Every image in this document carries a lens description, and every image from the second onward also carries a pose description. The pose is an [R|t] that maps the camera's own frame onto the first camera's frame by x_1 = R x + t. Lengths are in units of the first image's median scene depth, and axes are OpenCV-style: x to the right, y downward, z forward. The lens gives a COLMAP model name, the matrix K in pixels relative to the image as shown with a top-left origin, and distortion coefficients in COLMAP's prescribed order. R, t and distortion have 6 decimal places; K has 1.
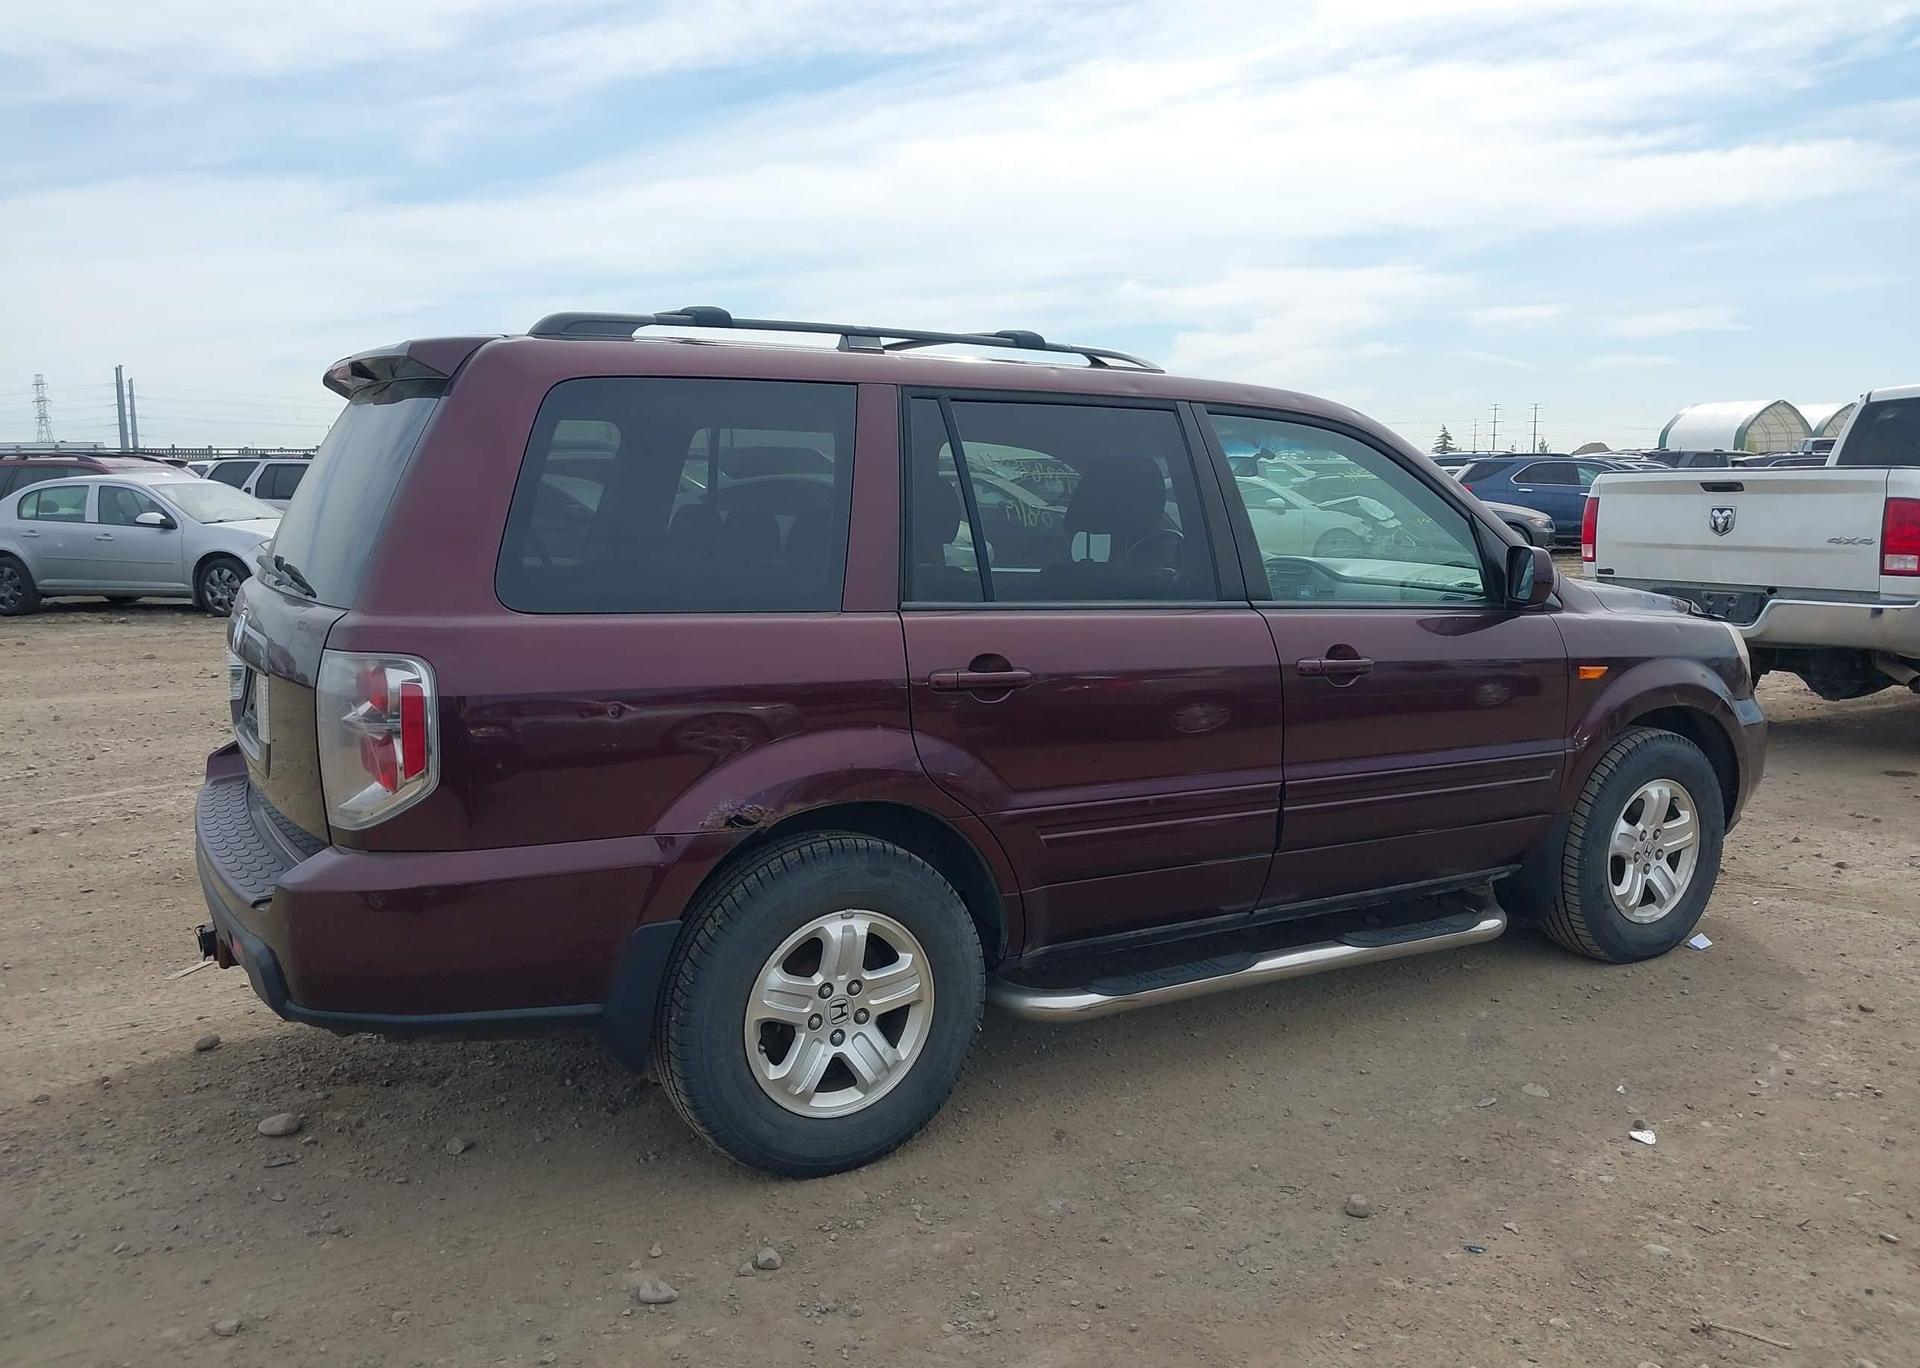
lens RADIAL K [[1528.5, 0, 971.8], [0, 1528.5, 689.6], [0, 0, 1]] dist [0.026112, -0.027557]
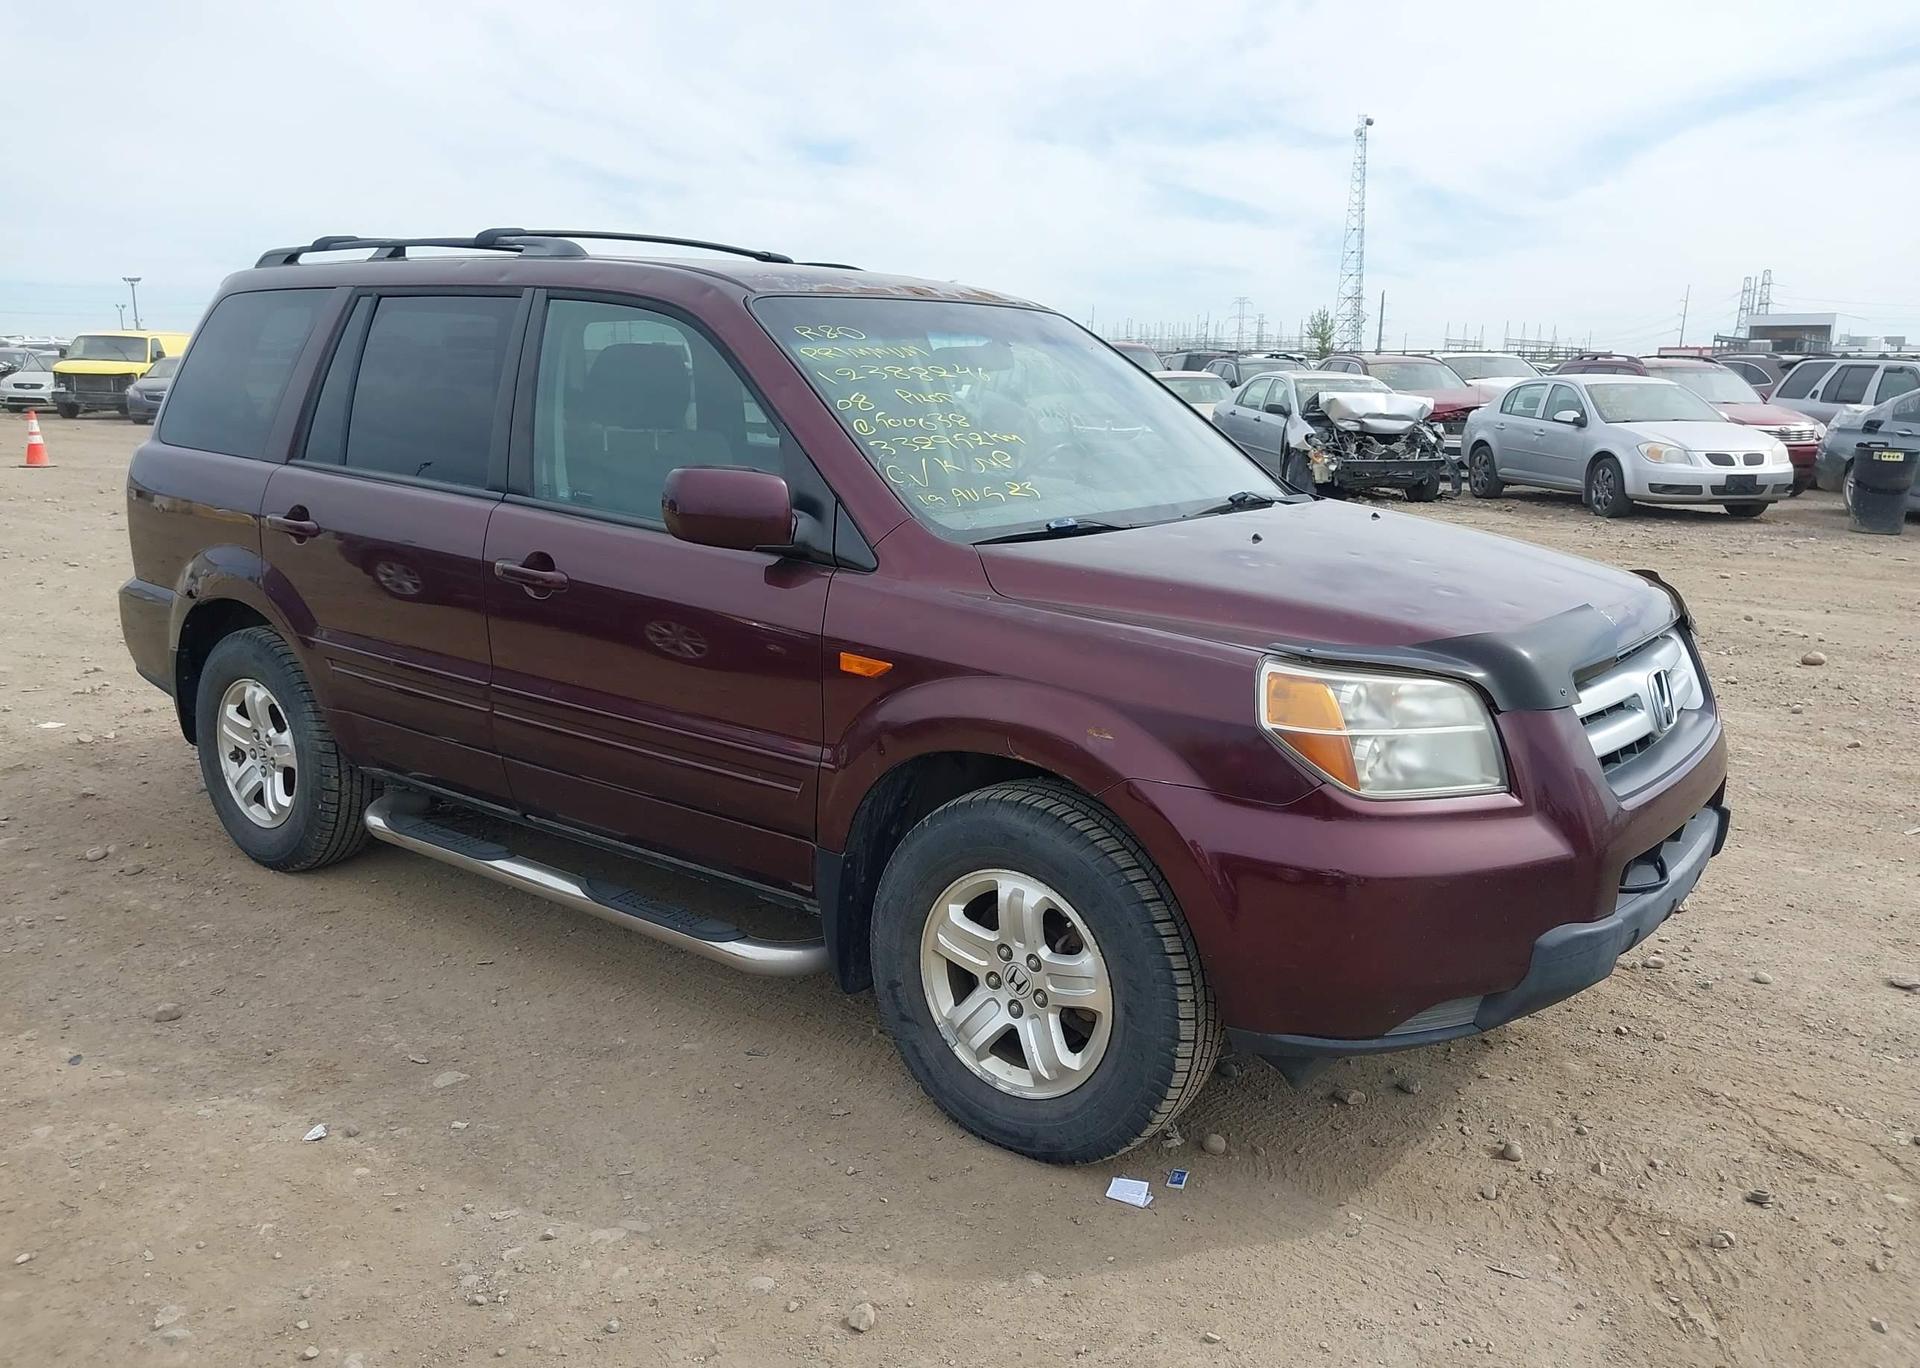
lens RADIAL K [[1528.5, 0, 961.5], [0, 1528.5, 689.1], [0, 0, 1]] dist [0.026112, -0.027557]
pose [[0.364961, 0.197968, -0.909732, 1.225016], [-0.142645, 0.977485, 0.155487, -0.132494], [0.920031, 0.073022, 0.384982, 0.916359]]
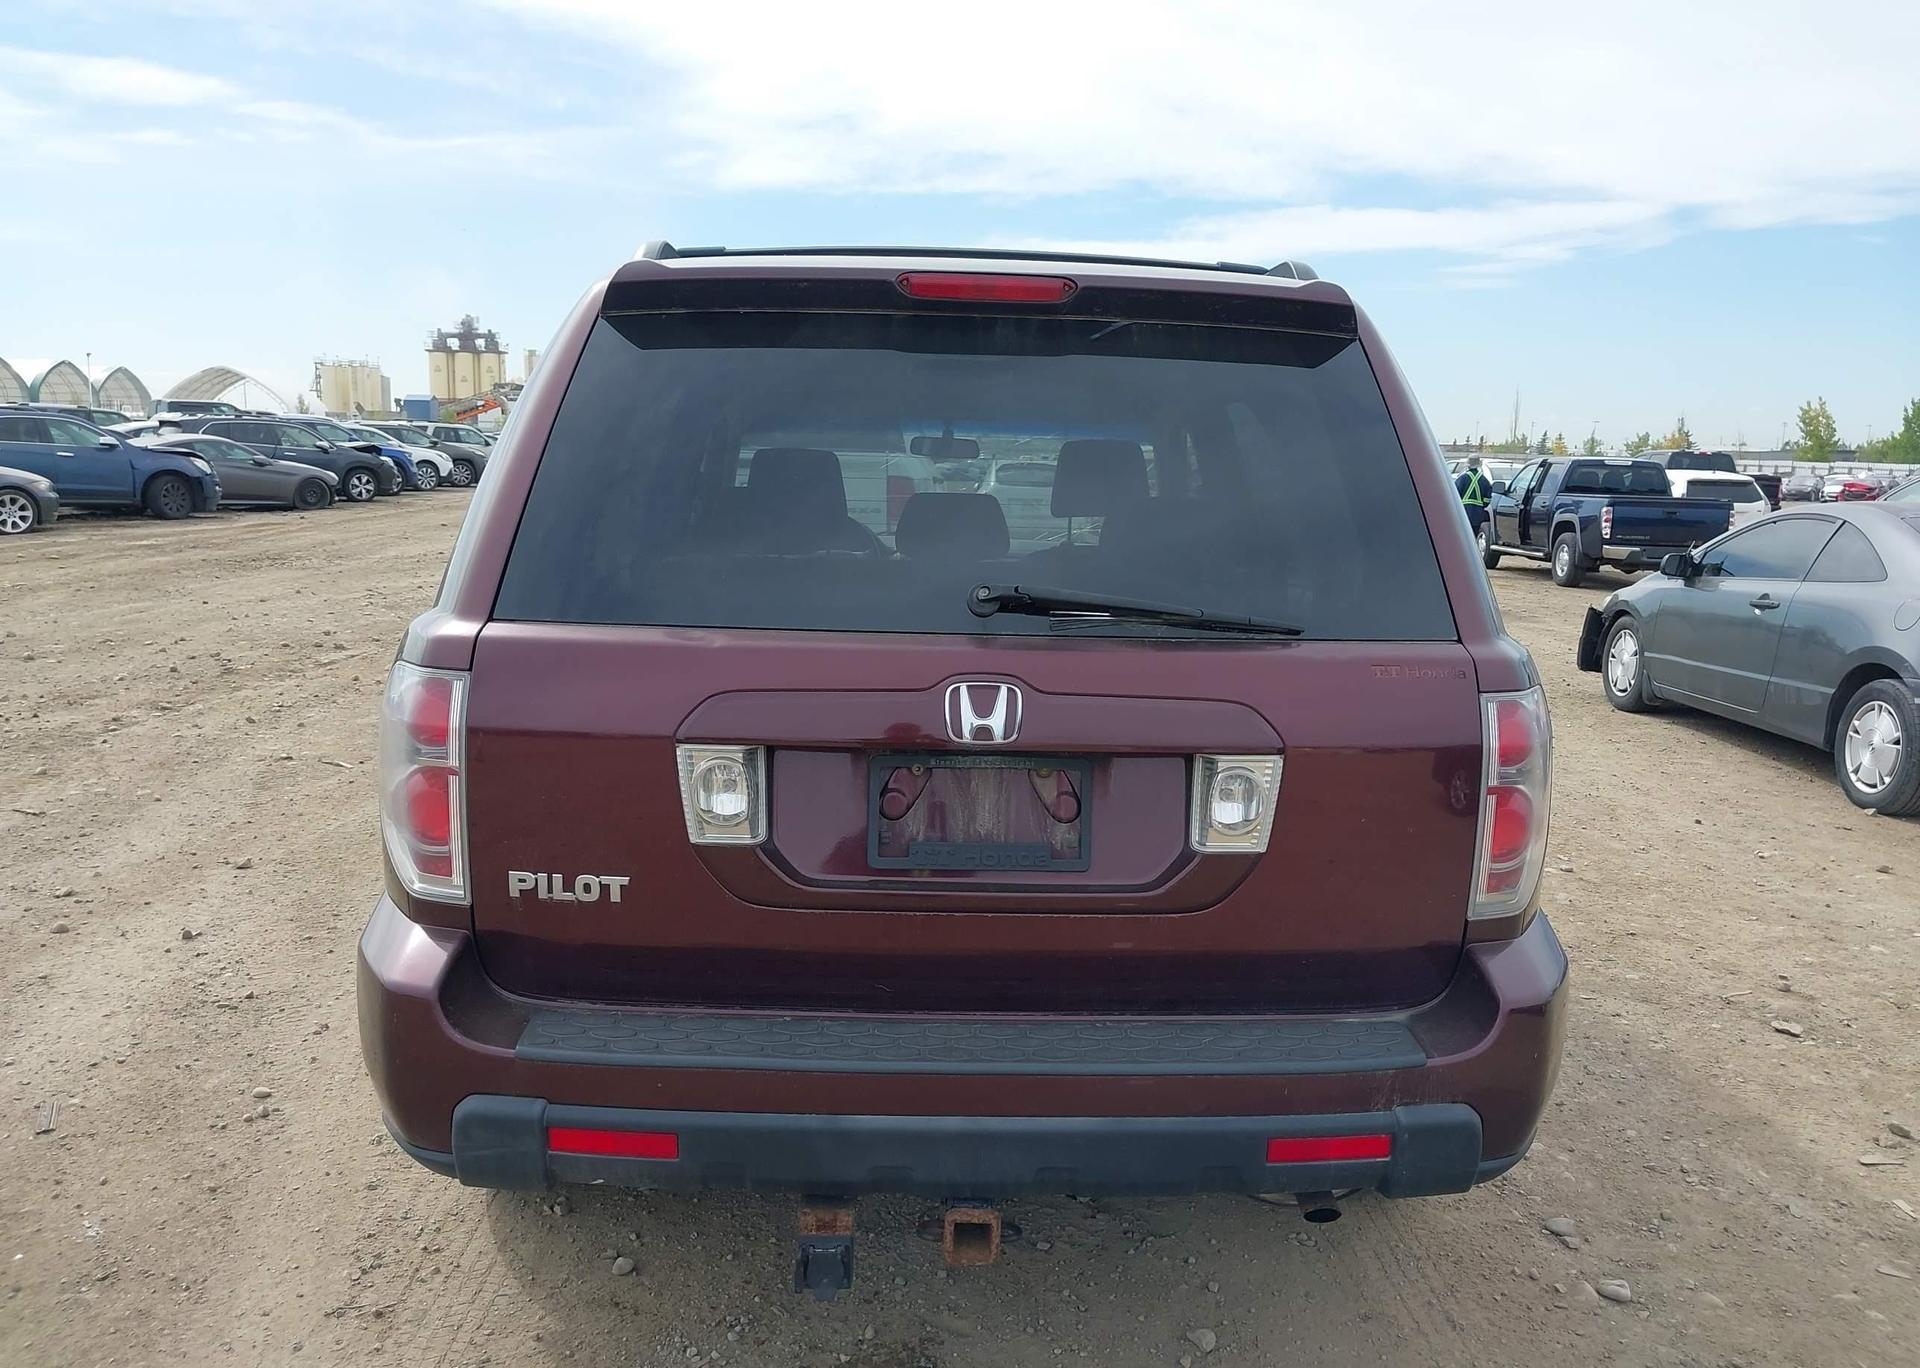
lens RADIAL K [[1528.5, 0, 971.9], [0, 1528.5, 693.9], [0, 0, 1]] dist [0.026112, -0.027557]
pose [[0.475610, -0.123018, 0.871012, -0.935331], [0.097532, 0.991443, 0.086771, -0.090967], [-0.874232, 0.043682, 0.483538, 0.657514]]
